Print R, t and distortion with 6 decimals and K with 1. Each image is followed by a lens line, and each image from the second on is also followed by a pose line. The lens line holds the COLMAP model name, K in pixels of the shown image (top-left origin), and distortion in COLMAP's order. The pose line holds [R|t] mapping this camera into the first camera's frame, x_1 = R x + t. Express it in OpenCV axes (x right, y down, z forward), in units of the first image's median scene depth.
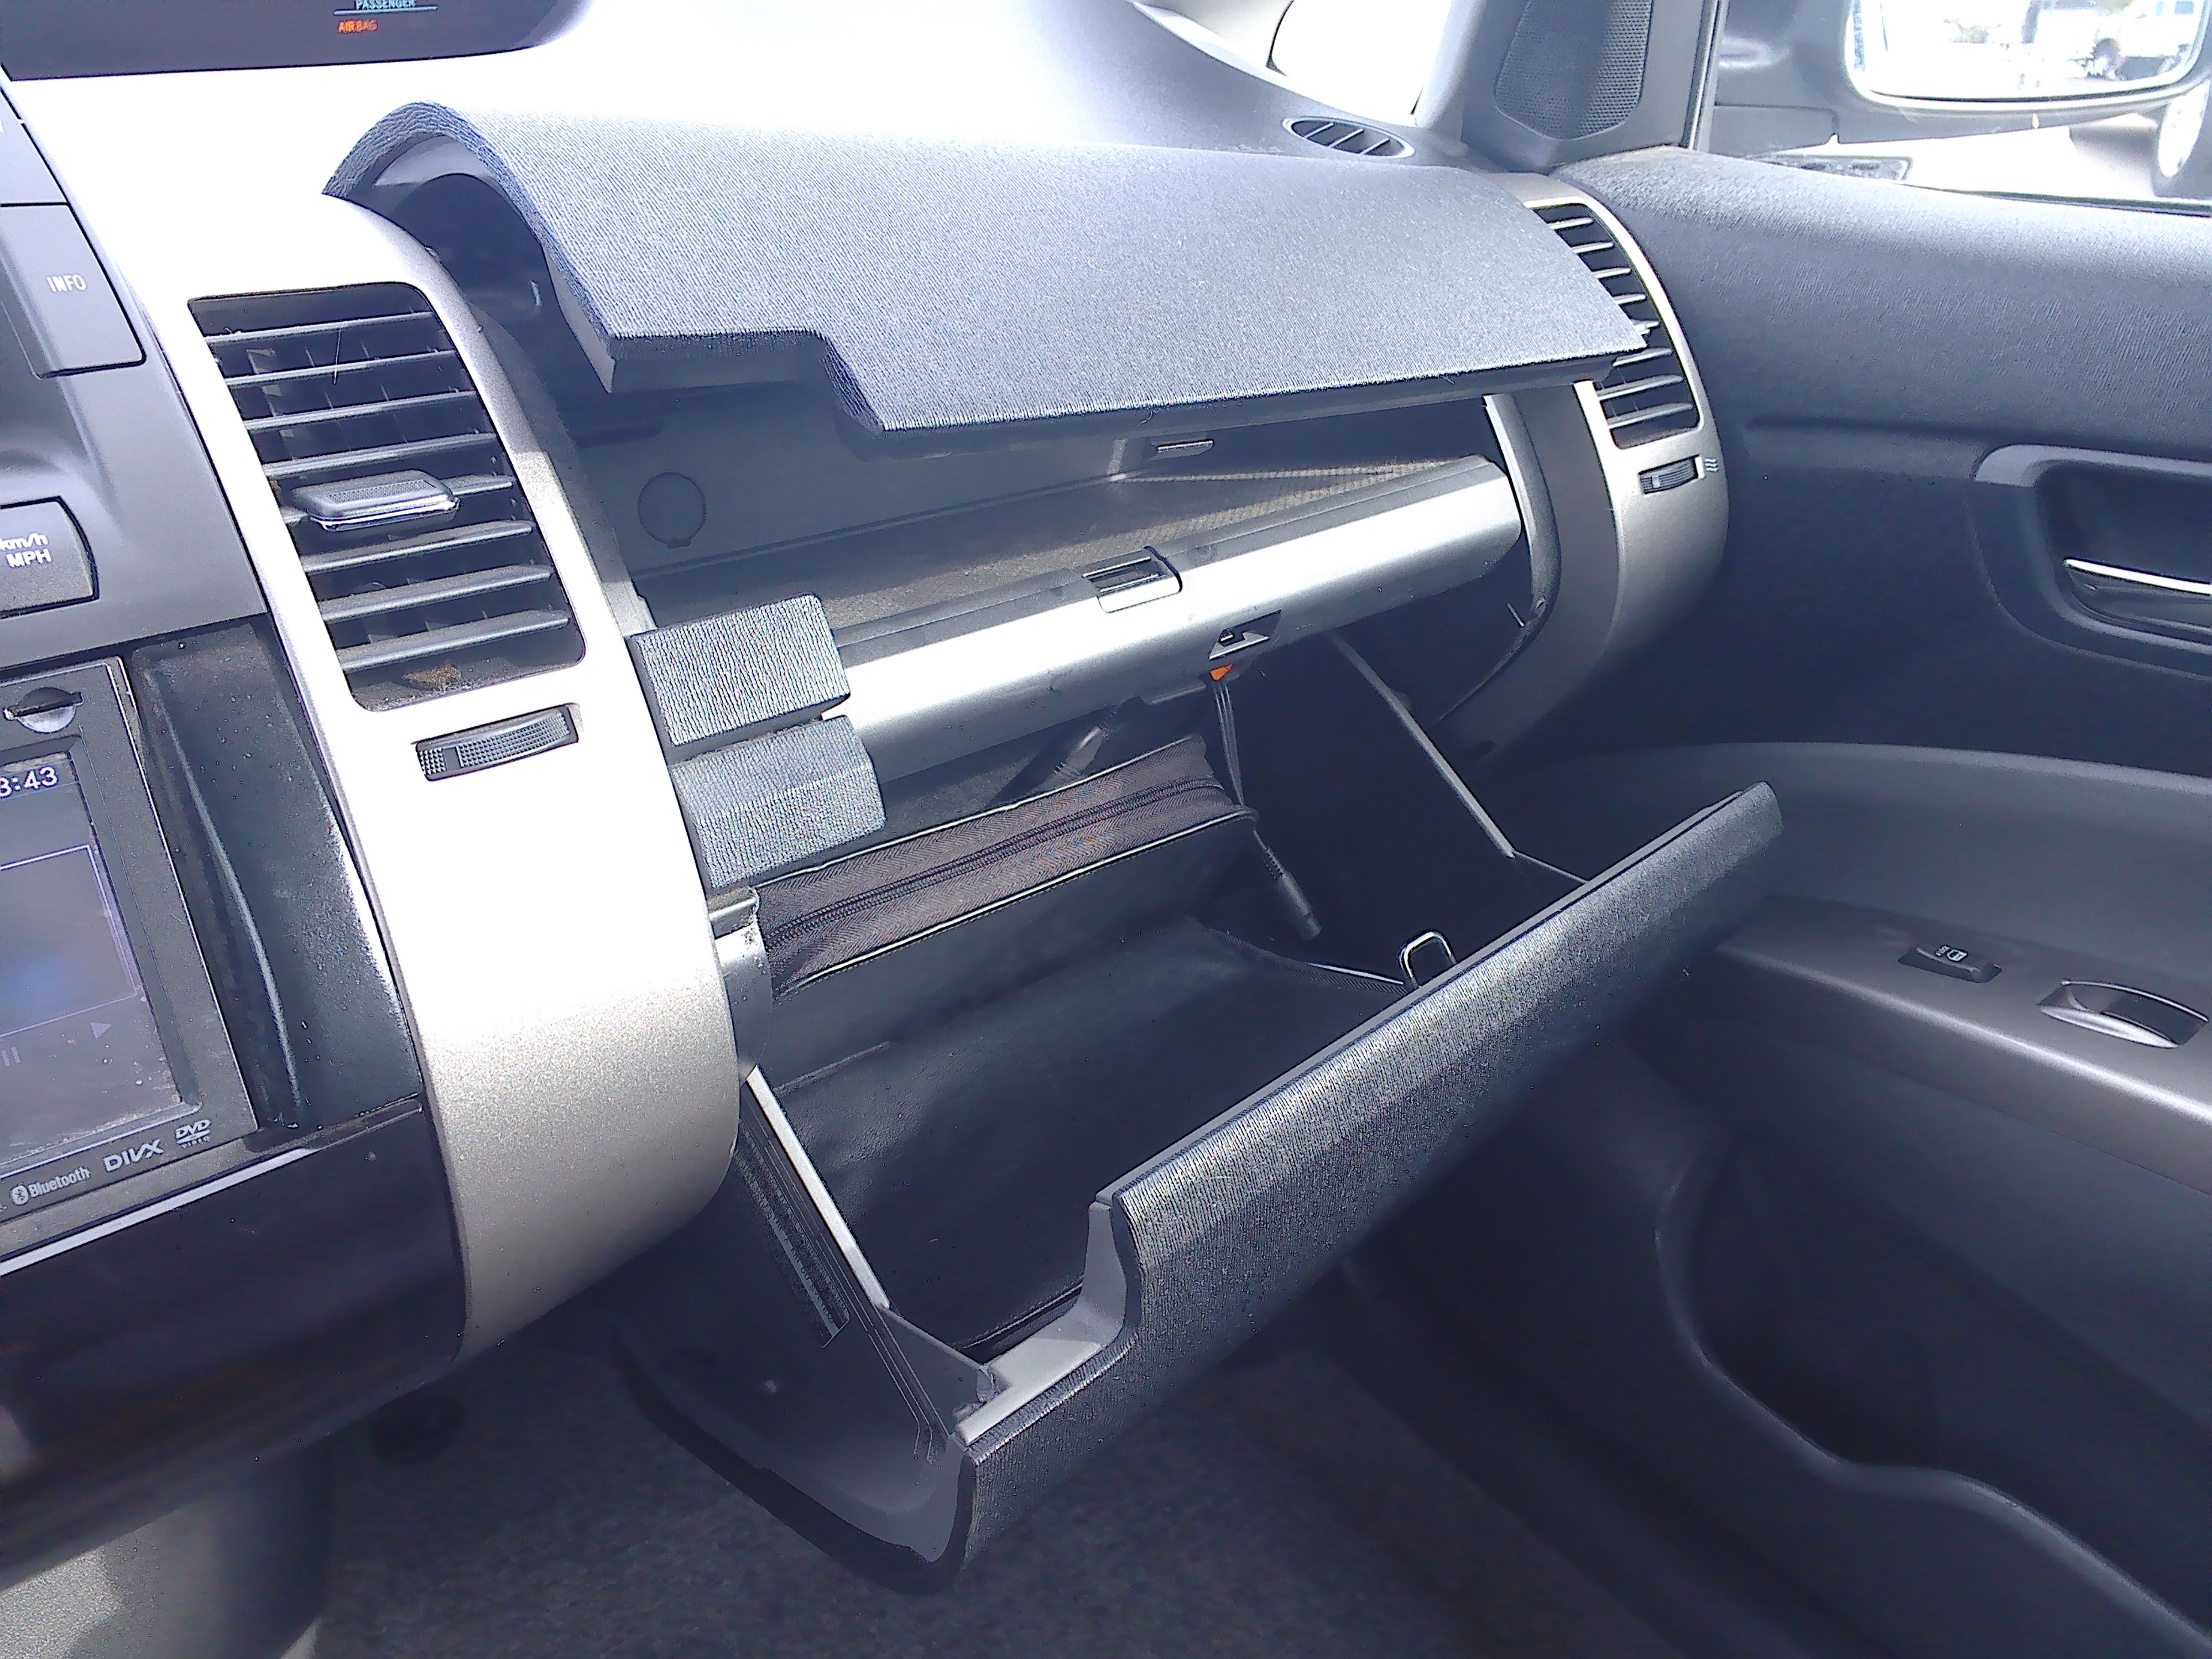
lens RADIAL K [[1798.9, 0, 1106.3], [0, 1798.9, 816.1], [0, 0, 1]] dist [0.009573, 0.003853]
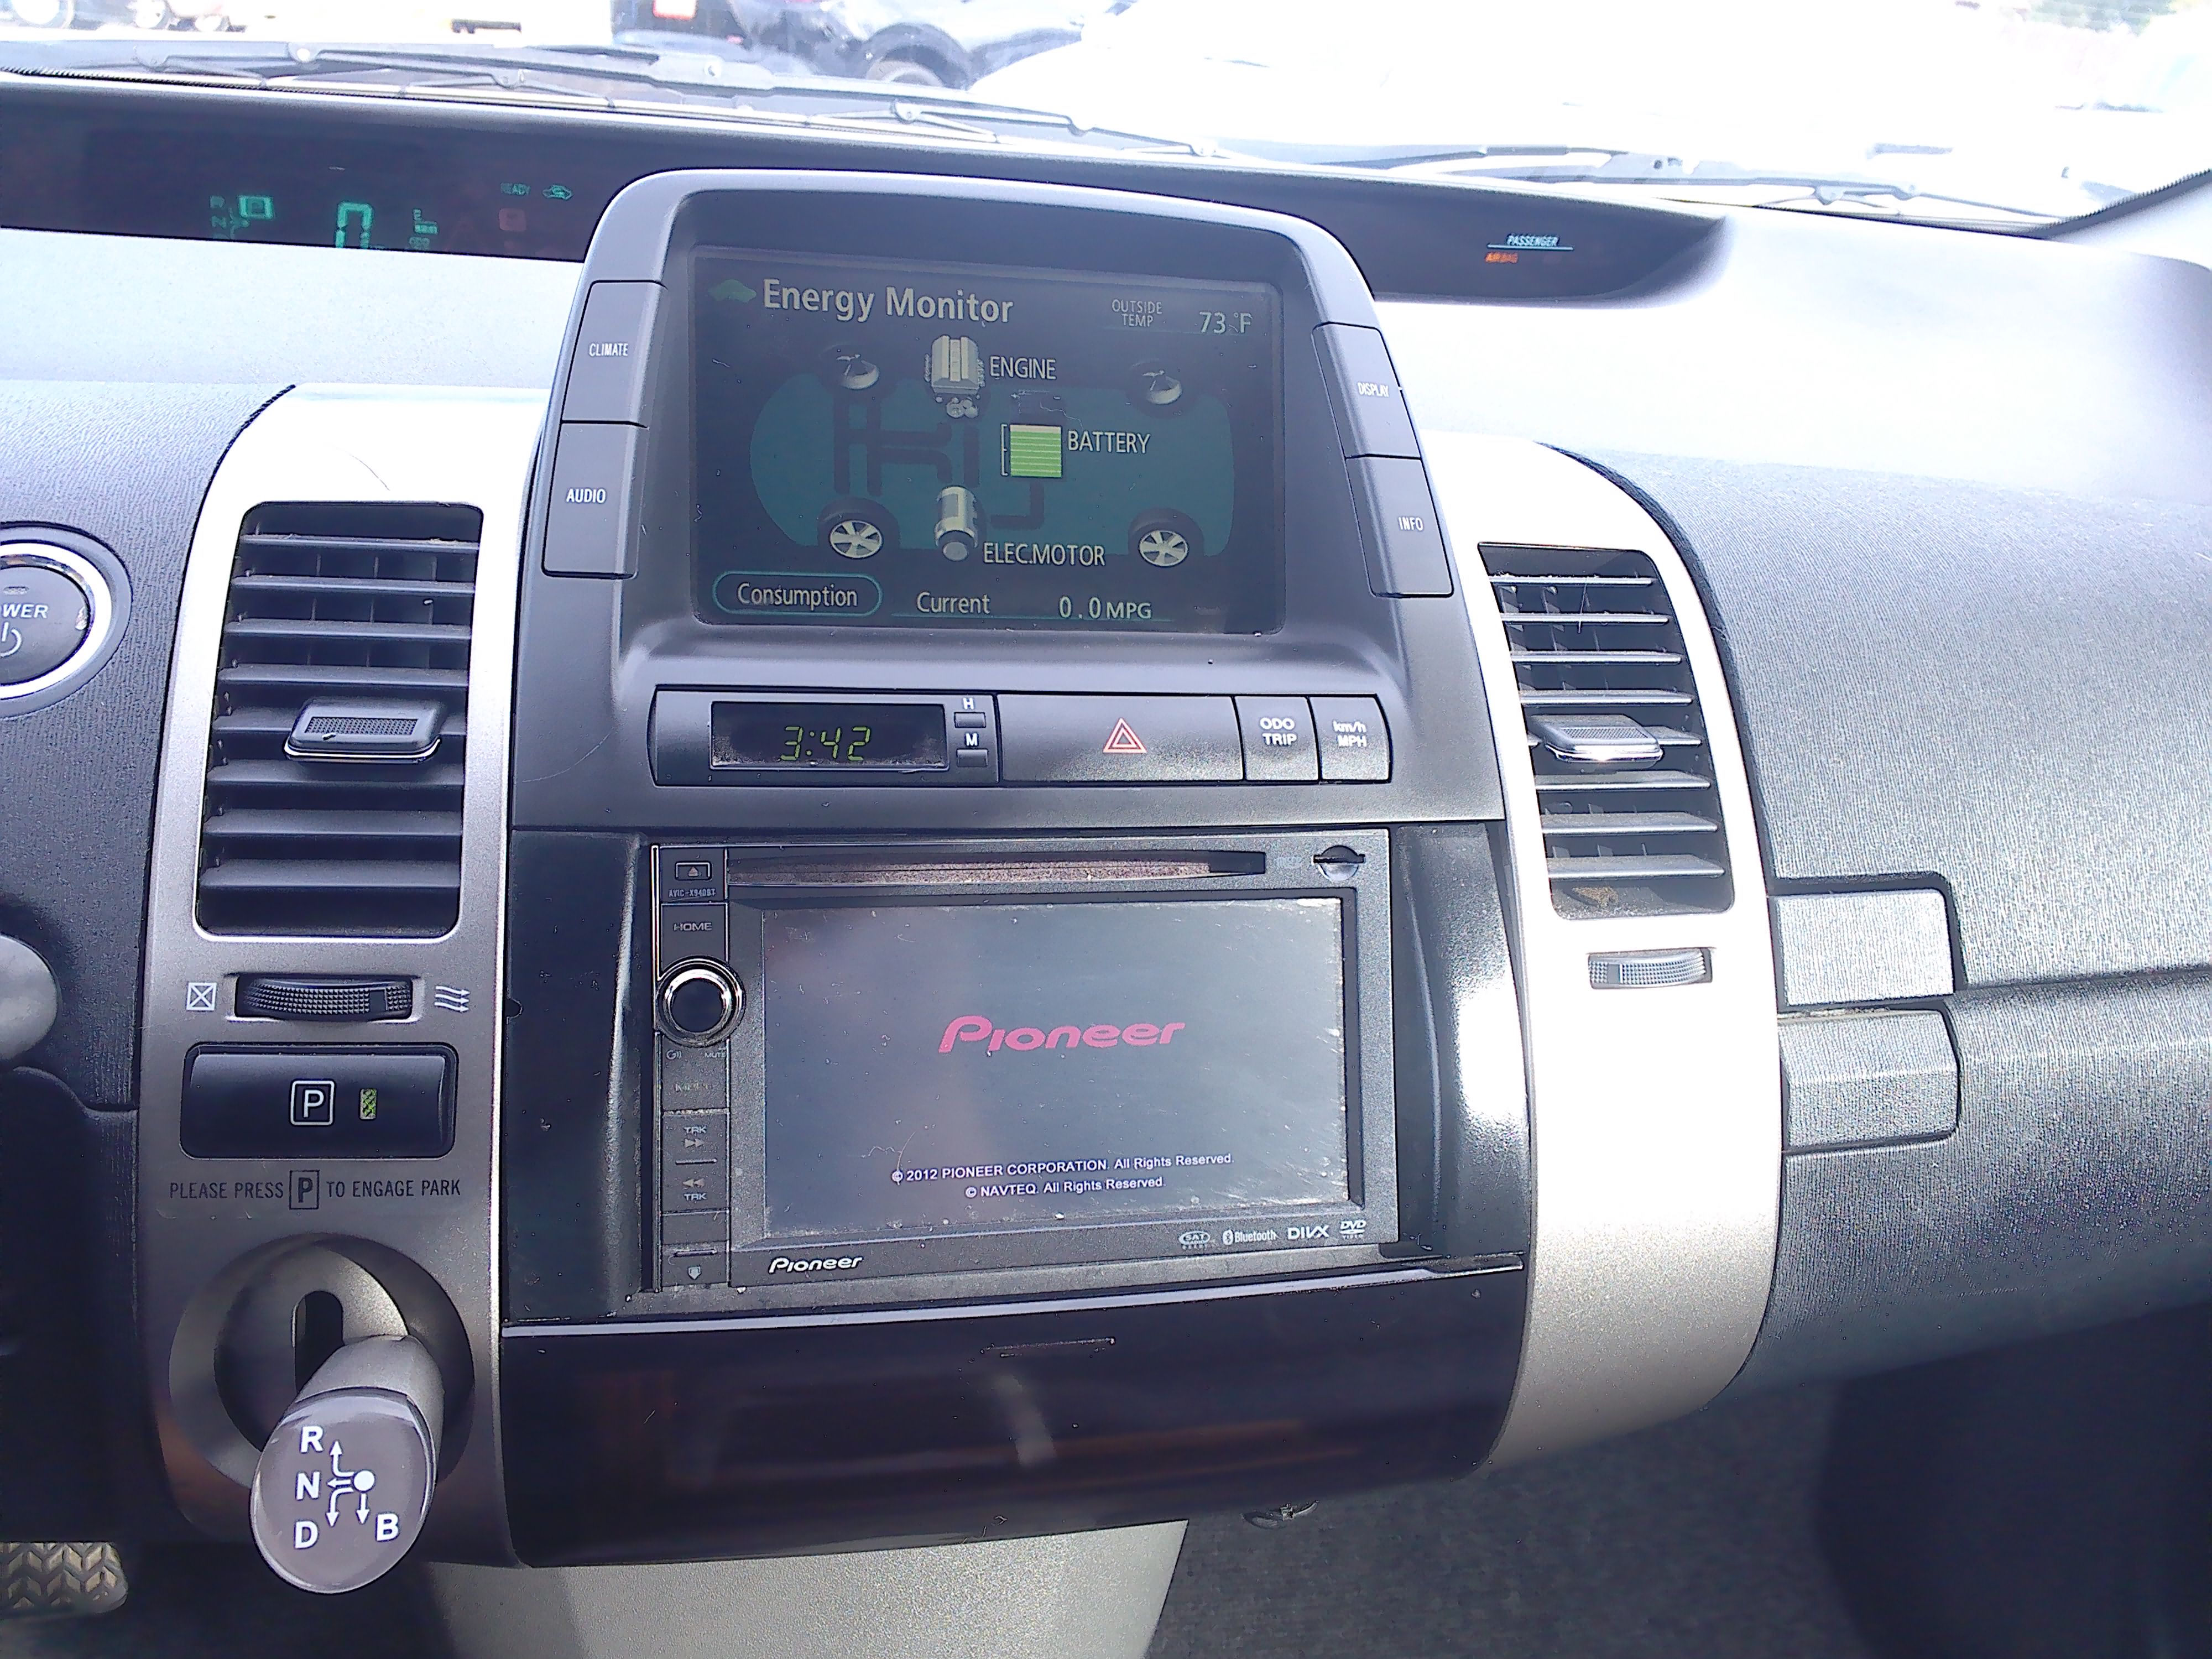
lens RADIAL K [[1796.7, 0, 1132.5], [0, 1796.7, 841.7], [0, 0, 1]] dist [0.034364, -0.039340]
pose [[0.891721, 0.234544, -0.387070, -0.213195], [-0.261189, 0.965140, -0.016896, -0.013763], [0.369614, 0.116165, 0.921895, -0.176708]]
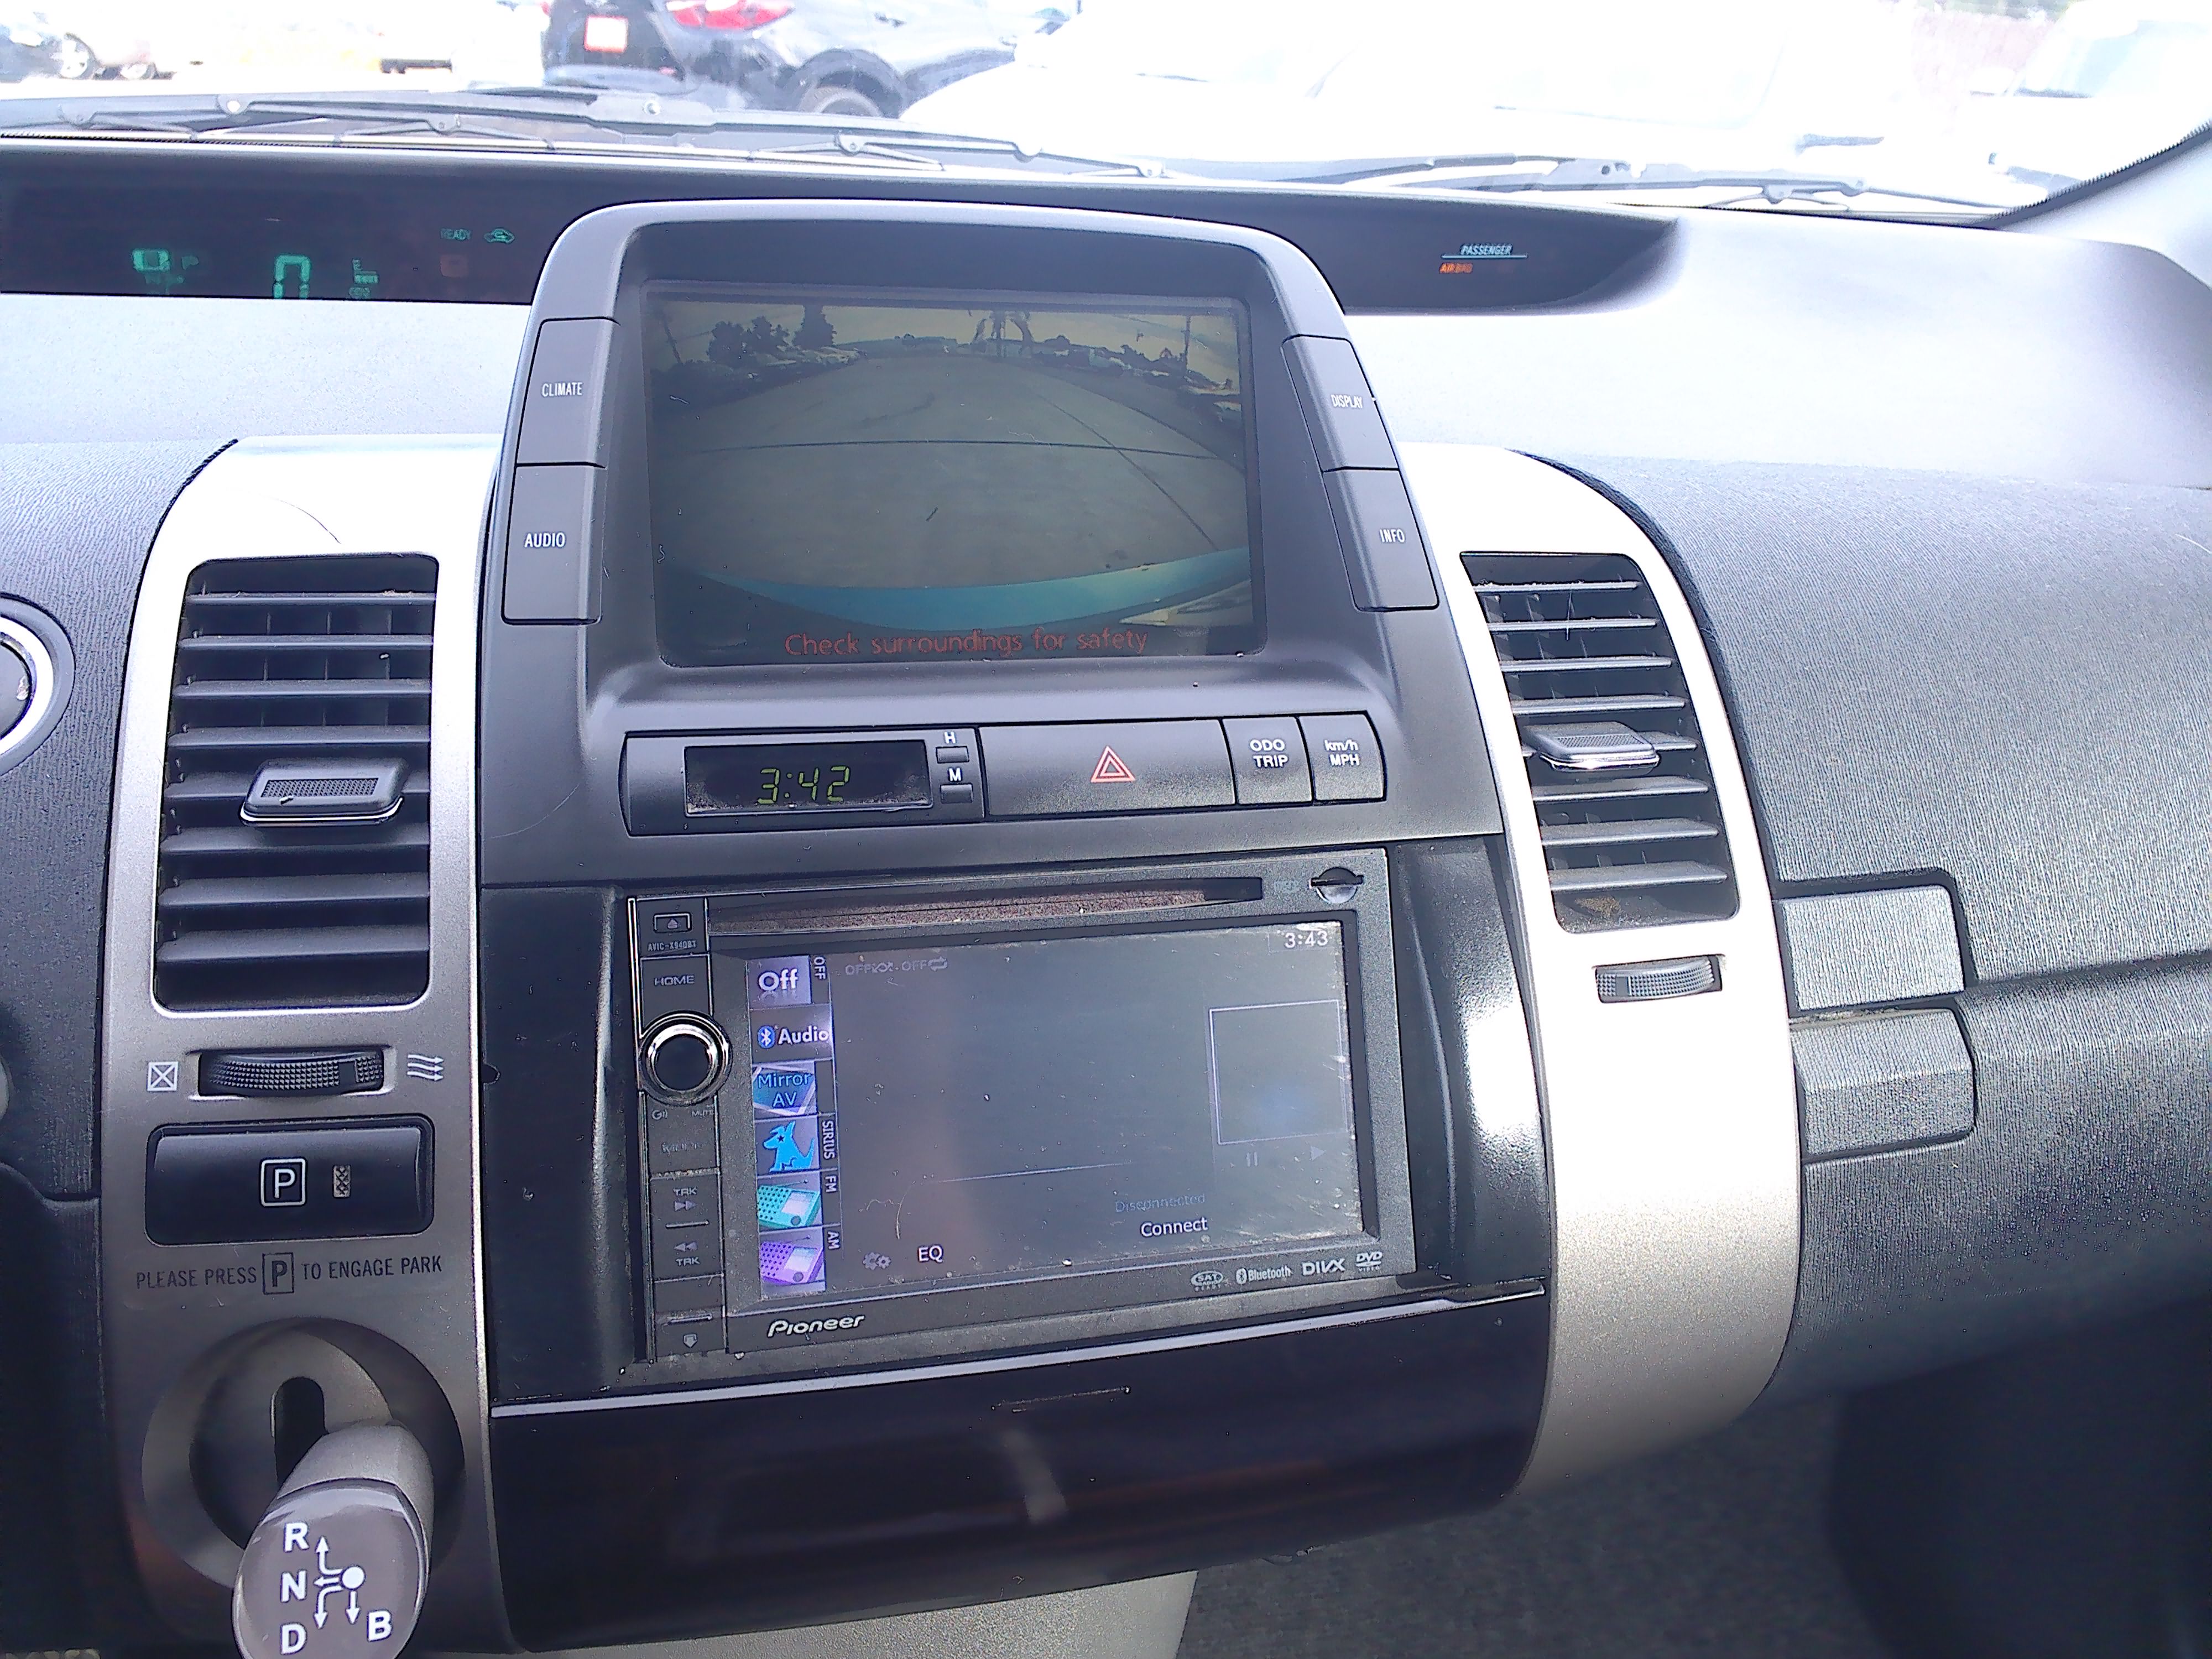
lens RADIAL K [[1796.7, 0, 1137.9], [0, 1796.7, 840.9], [0, 0, 1]] dist [0.034364, -0.039340]
pose [[0.908989, 0.190462, -0.370762, -0.239380], [-0.218743, 0.975142, -0.035354, -0.014634], [0.354811, 0.113238, 0.928055, -0.154207]]
